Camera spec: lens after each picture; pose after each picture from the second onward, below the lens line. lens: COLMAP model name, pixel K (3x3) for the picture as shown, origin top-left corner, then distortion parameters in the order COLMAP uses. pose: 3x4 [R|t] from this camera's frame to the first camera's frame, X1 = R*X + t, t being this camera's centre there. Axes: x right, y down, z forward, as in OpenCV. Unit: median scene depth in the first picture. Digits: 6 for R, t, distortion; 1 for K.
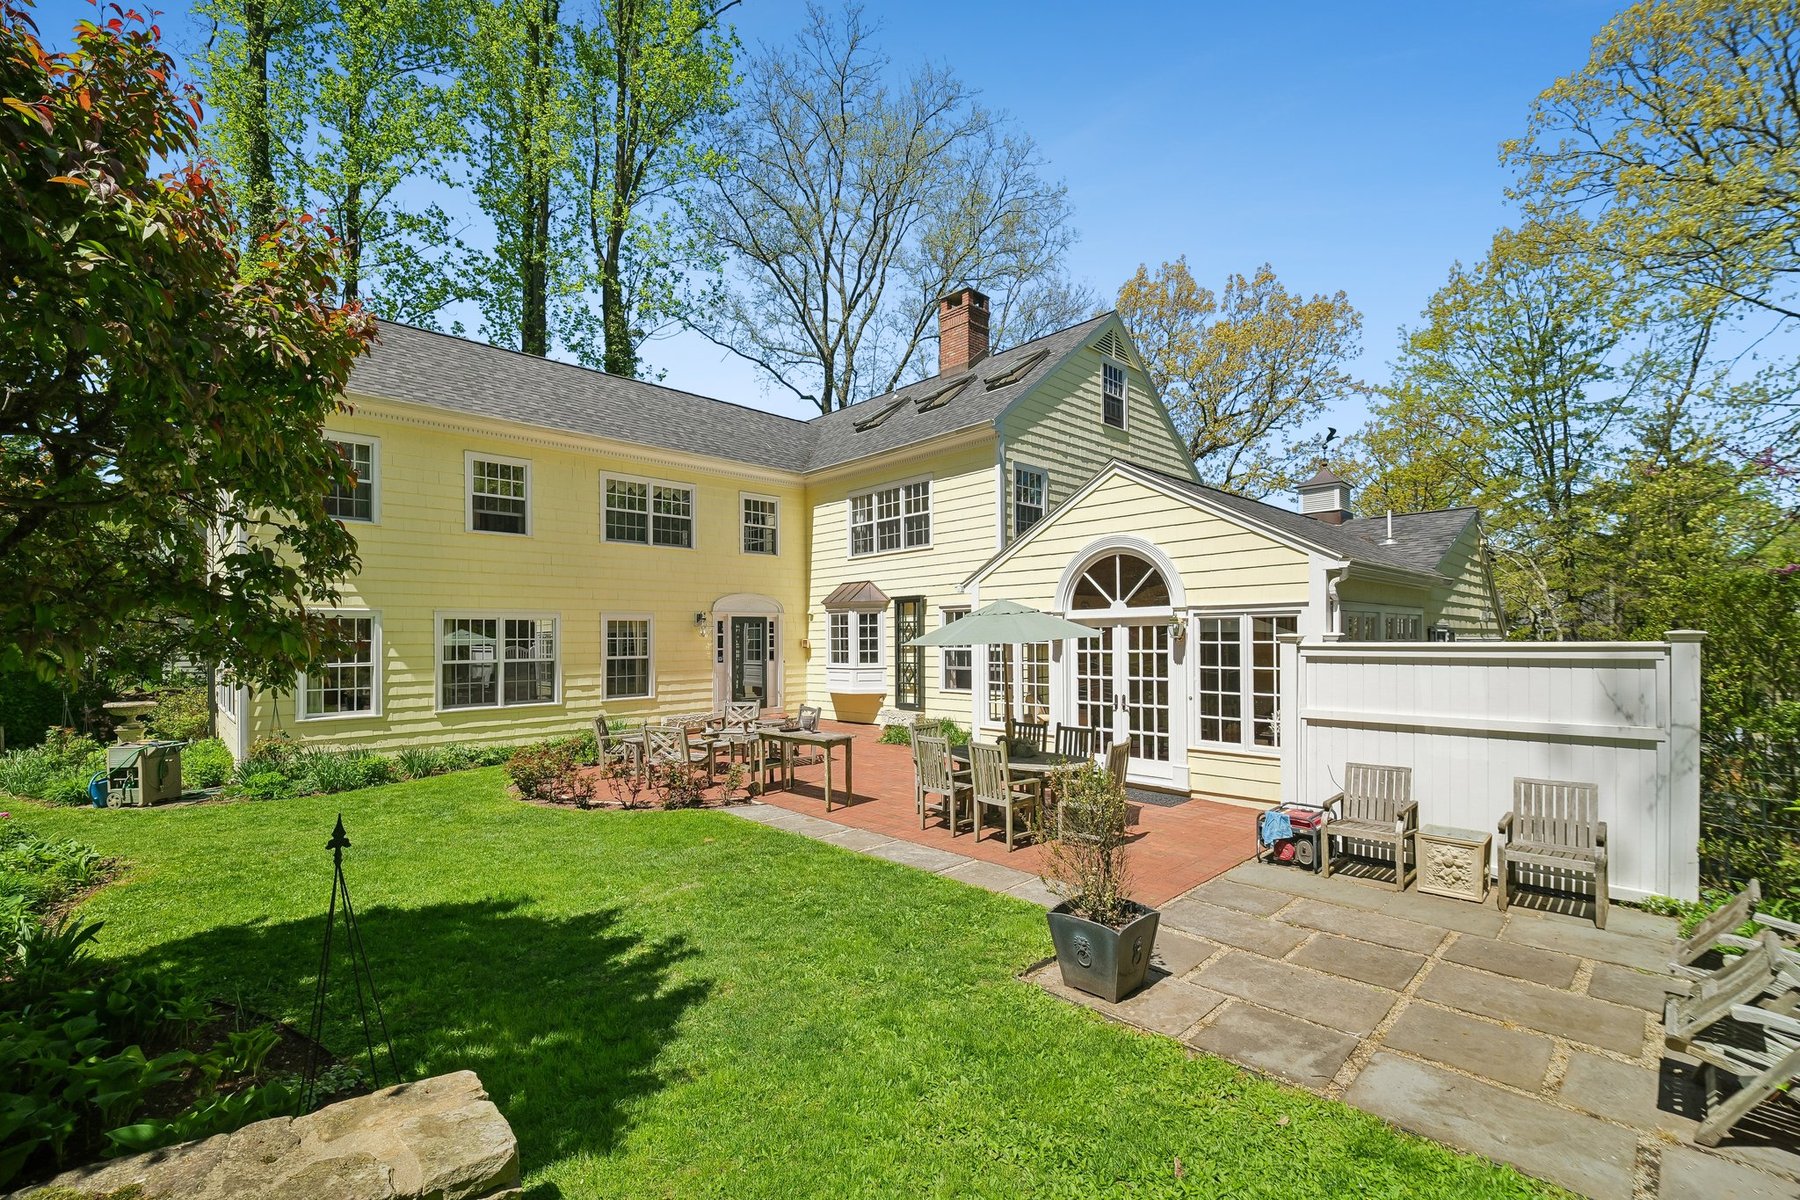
lens RADIAL K [[762.6, 0, 877.8], [0, 762.6, 639.1], [0, 0, 1]] dist [0.004912, -0.001300]
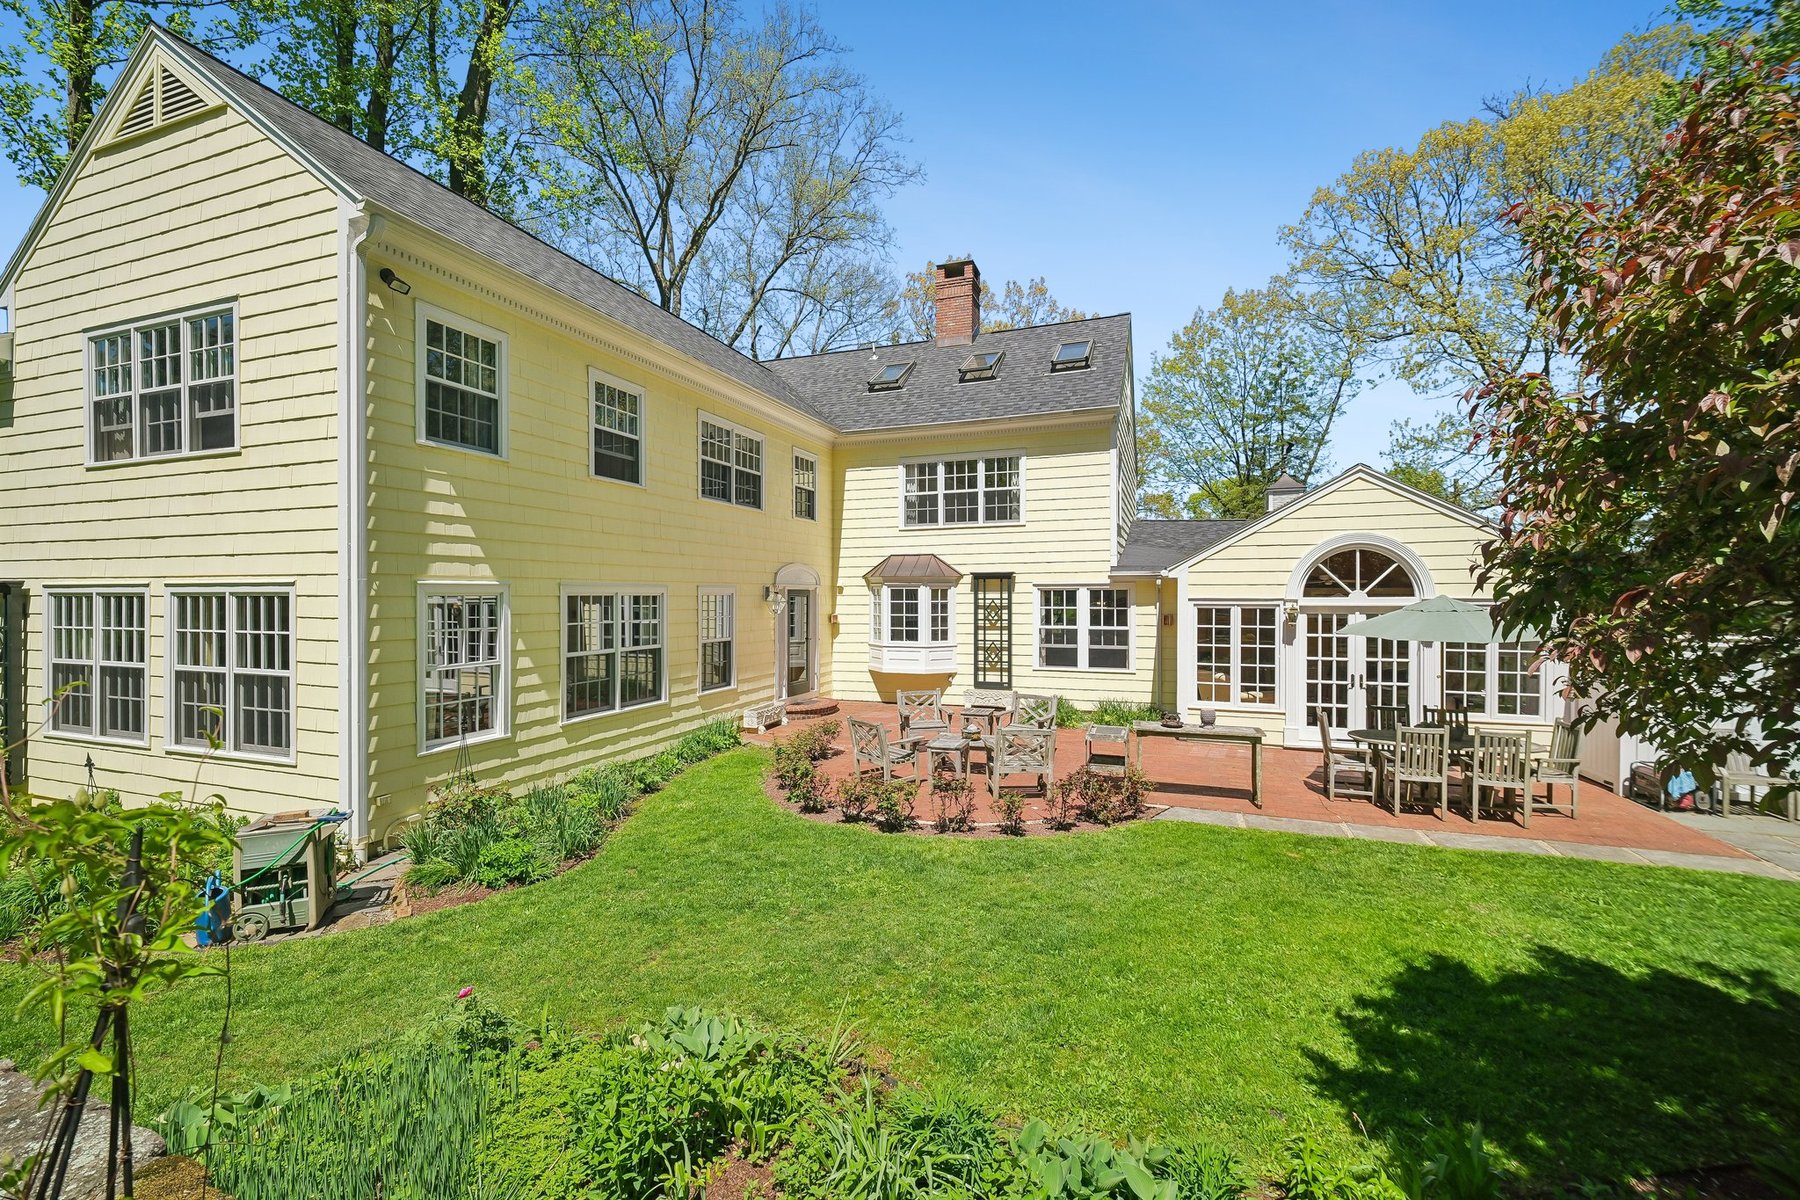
lens RADIAL K [[762.6, 0, 897.8], [0, 762.6, 601.7], [0, 0, 1]] dist [0.004912, -0.001300]
pose [[0.901354, 0.005850, 0.433044, -0.492805], [-0.007215, 0.999973, 0.001508, -0.019491], [-0.433024, -0.004484, 0.901371, 0.173538]]
